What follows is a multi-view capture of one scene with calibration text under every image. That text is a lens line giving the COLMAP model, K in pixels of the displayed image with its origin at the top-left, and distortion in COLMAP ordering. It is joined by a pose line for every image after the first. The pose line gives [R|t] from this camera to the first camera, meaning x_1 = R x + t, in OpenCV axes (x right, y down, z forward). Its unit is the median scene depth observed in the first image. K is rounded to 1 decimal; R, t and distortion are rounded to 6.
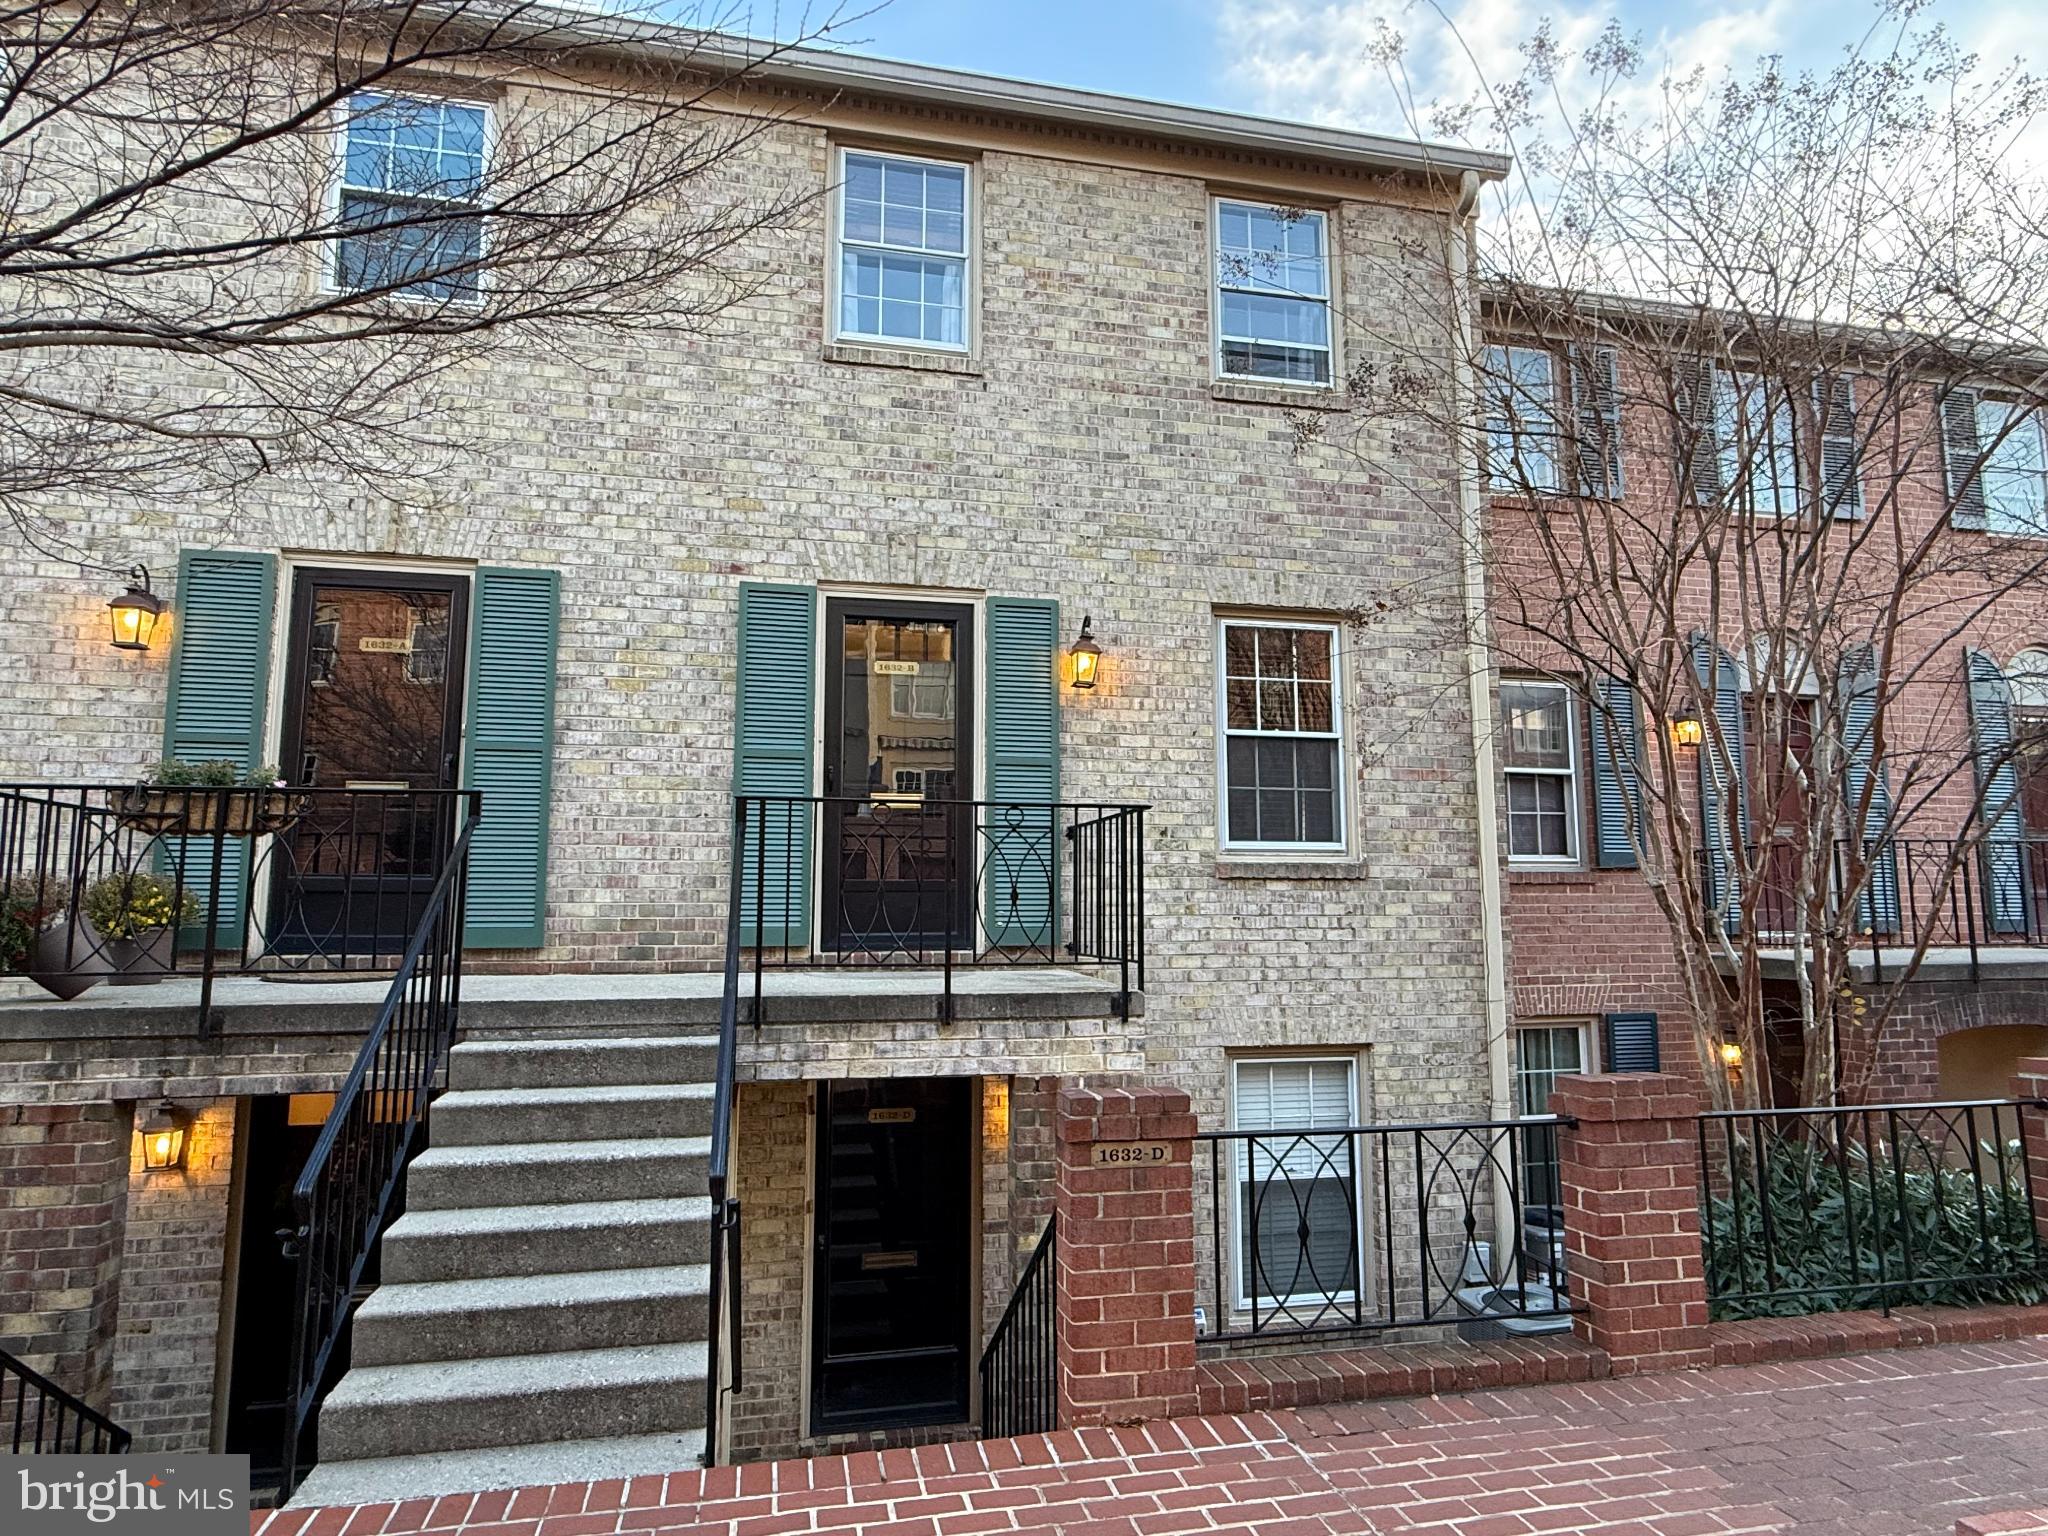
lens RADIAL K [[1129.2, 0, 1020.6], [0, 1129.2, 764.4], [0, 0, 1]] dist [0.000130, 0.003105]
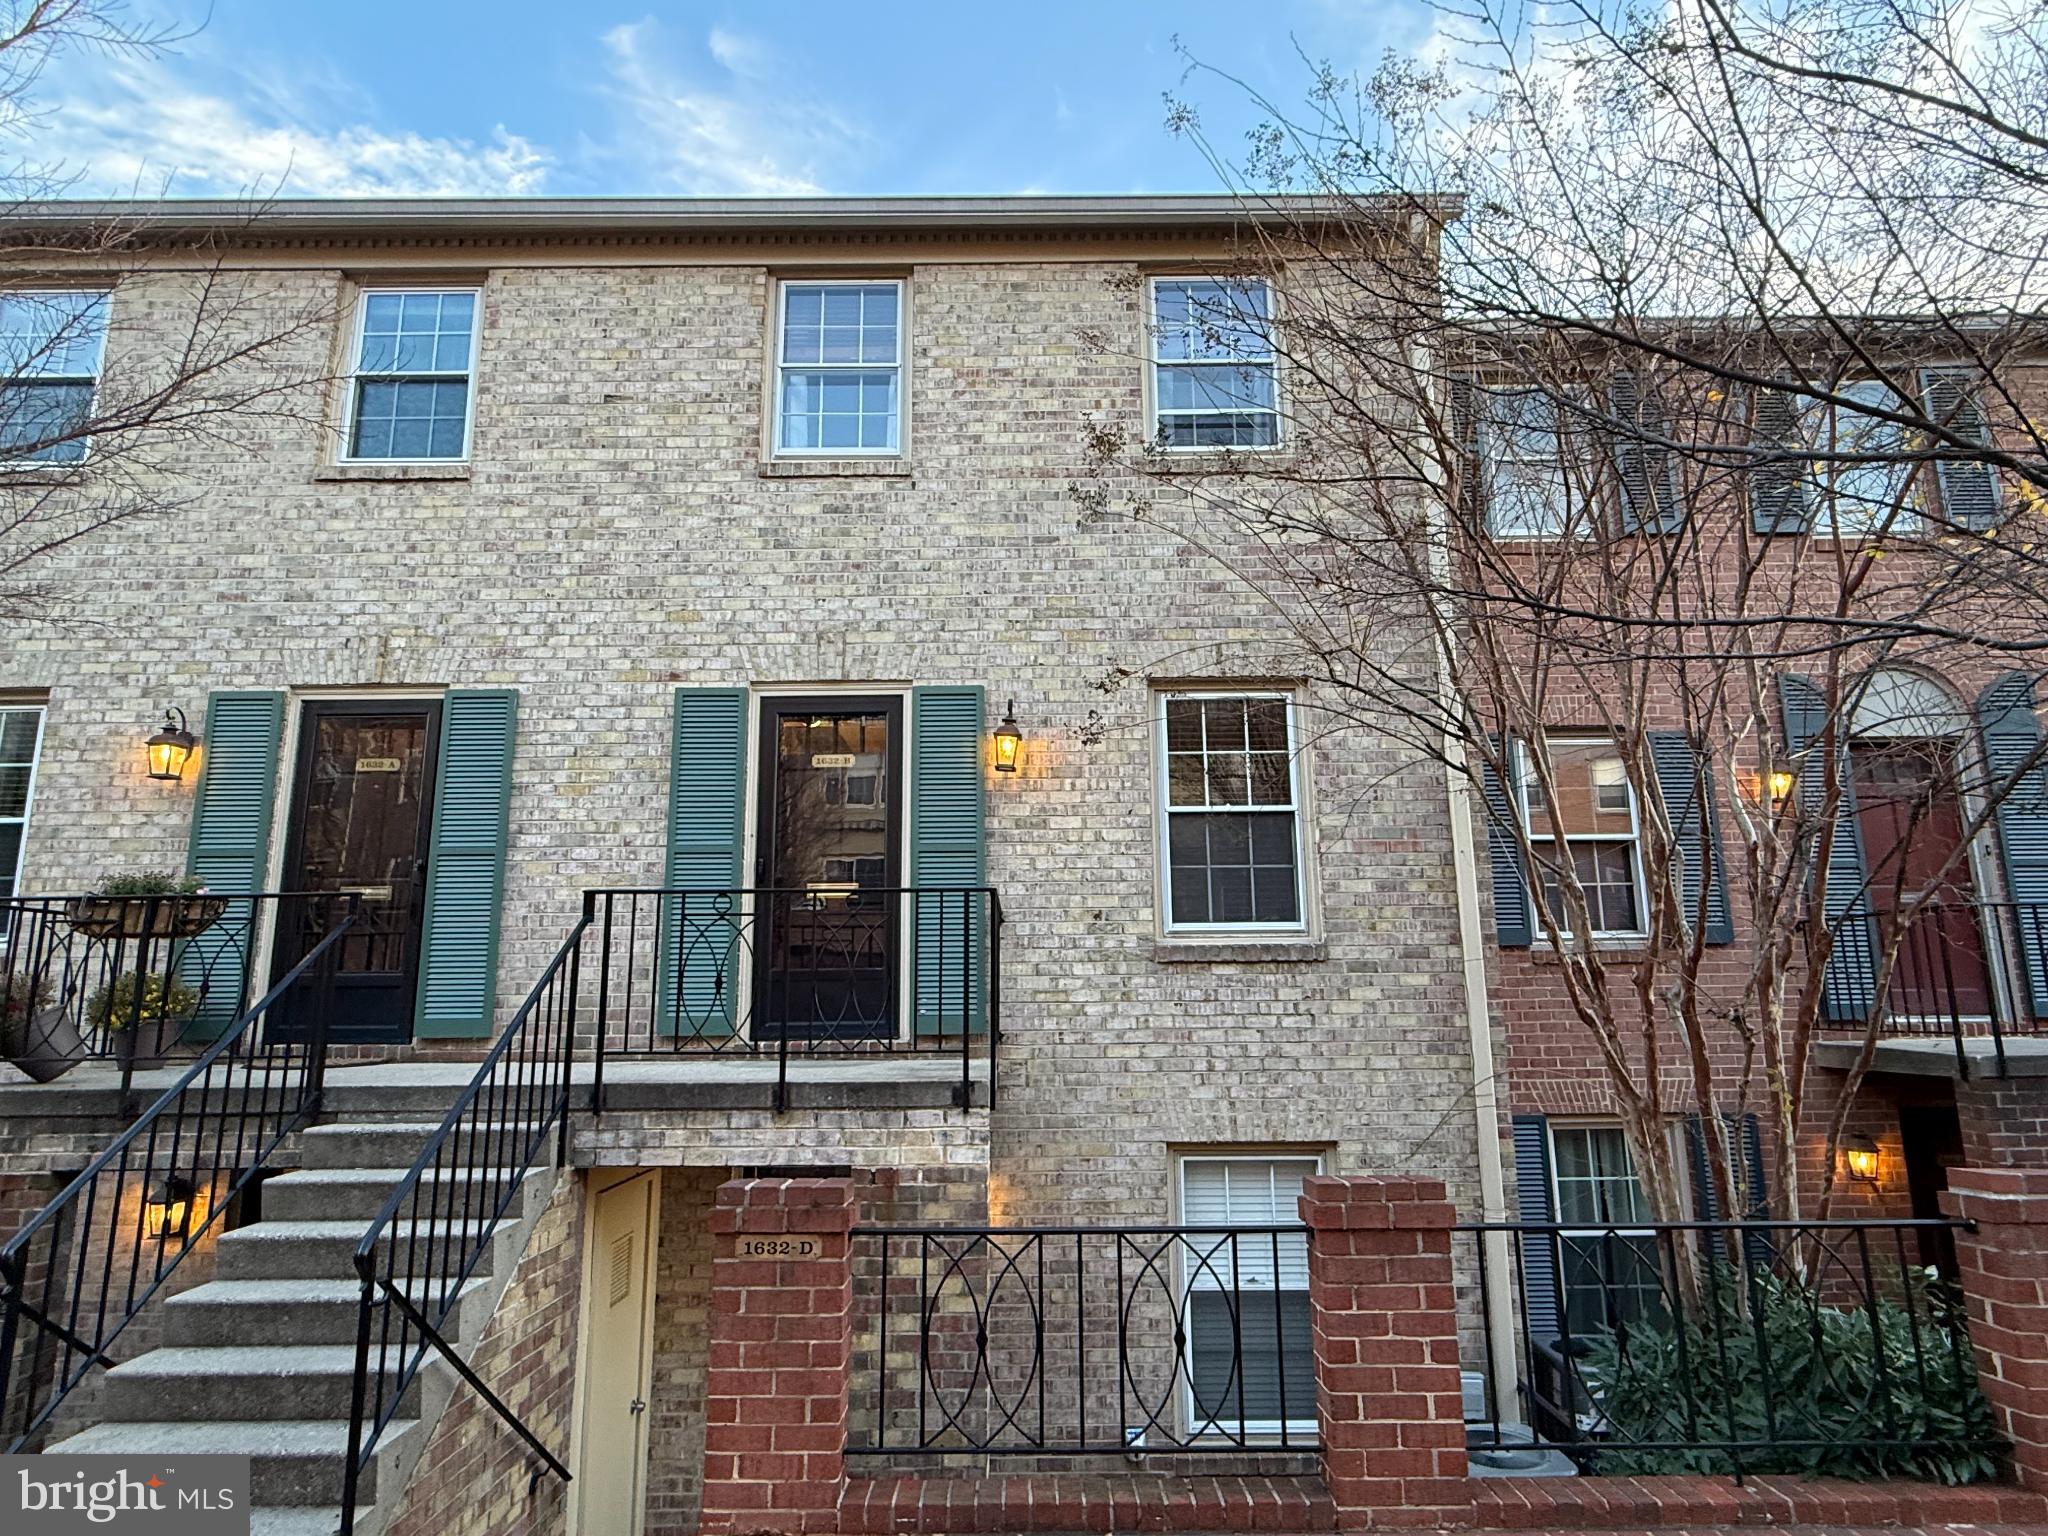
lens RADIAL K [[1129.2, 0, 1023.3], [0, 1129.2, 769.5], [0, 0, 1]] dist [0.000130, 0.003105]
pose [[0.978367, -0.049811, -0.200790, 0.279536], [0.034905, 0.996412, -0.077109, 0.008051], [0.203910, 0.068432, 0.976595, 0.031720]]
